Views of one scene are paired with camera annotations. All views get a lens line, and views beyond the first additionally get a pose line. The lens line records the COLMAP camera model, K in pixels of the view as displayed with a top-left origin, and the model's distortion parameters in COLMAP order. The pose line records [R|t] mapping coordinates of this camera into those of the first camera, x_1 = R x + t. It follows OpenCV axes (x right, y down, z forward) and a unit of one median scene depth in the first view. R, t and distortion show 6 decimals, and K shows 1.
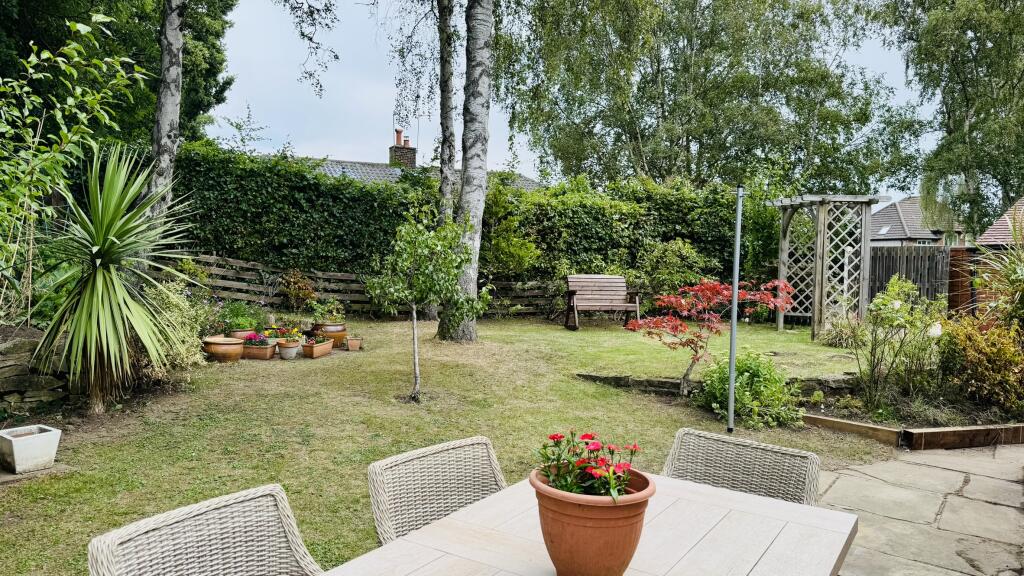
lens RADIAL K [[710.2, 0, 514.4], [0, 710.2, 294.4], [0, 0, 1]] dist [0.087859, -0.118363]
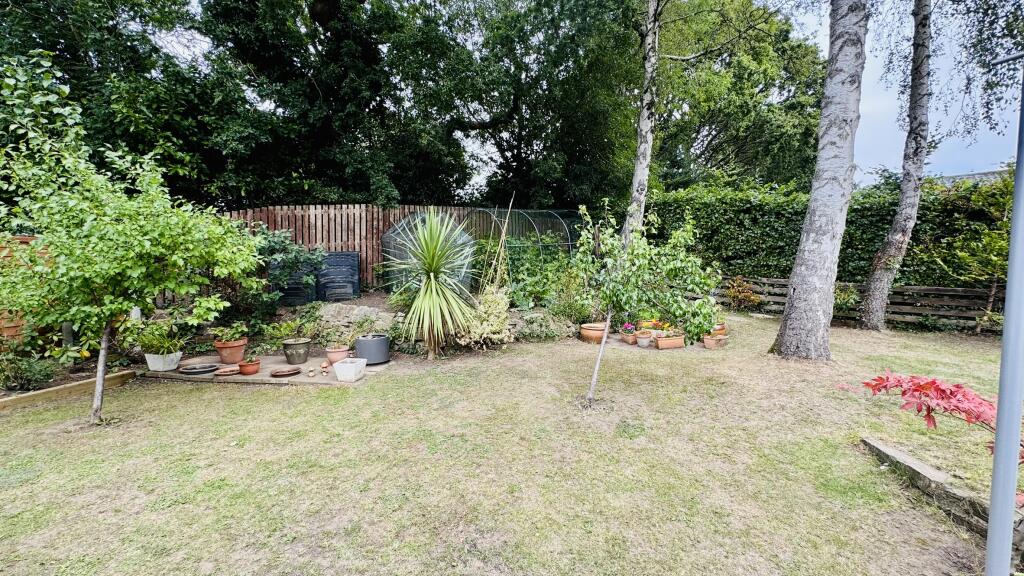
lens RADIAL K [[408.9, 0, 512.0], [0, 408.9, 288.0], [0, 0, 1]] dist [-0.003370, -0.000455]
pose [[0.404605, 0.023839, -0.914181, 0.311061], [-0.024329, 0.999587, 0.015298, -0.025822], [0.914168, 0.016051, 0.405018, 0.580358]]
